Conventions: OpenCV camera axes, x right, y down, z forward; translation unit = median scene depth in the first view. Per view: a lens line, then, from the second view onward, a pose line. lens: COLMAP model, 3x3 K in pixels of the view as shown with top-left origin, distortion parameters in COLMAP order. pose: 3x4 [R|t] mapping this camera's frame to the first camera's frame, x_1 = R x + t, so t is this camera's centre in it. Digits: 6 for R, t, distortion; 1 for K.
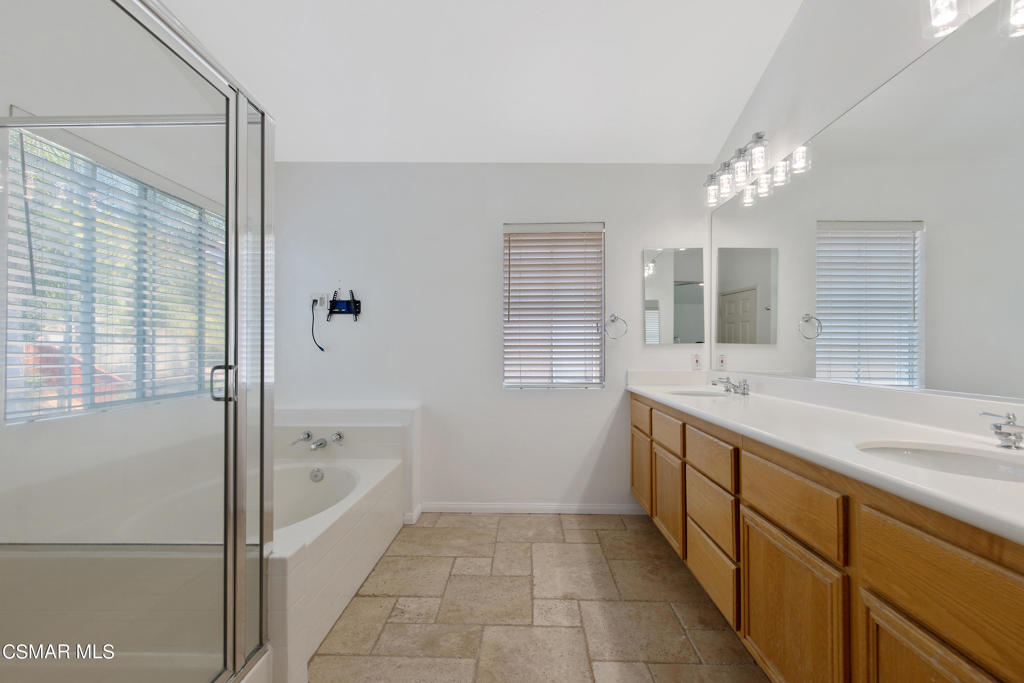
lens RADIAL K [[464.3, 0, 502.6], [0, 464.3, 356.5], [0, 0, 1]] dist [0.003635, -0.000126]
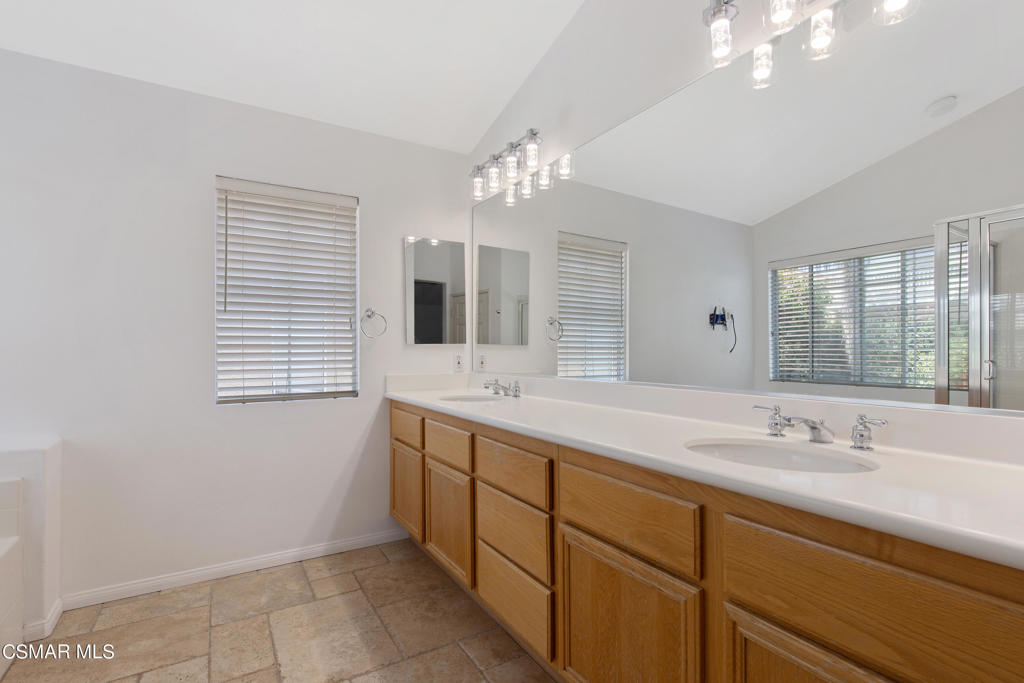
lens RADIAL K [[487.5, 0, 517.1], [0, 487.5, 353.0], [0, 0, 1]] dist [-0.002670, -0.000173]
pose [[0.825711, -0.001909, 0.564089, -0.050253], [0.007604, 0.999941, -0.007746, -0.001821], [-0.564041, 0.010685, 0.825677, 0.152044]]
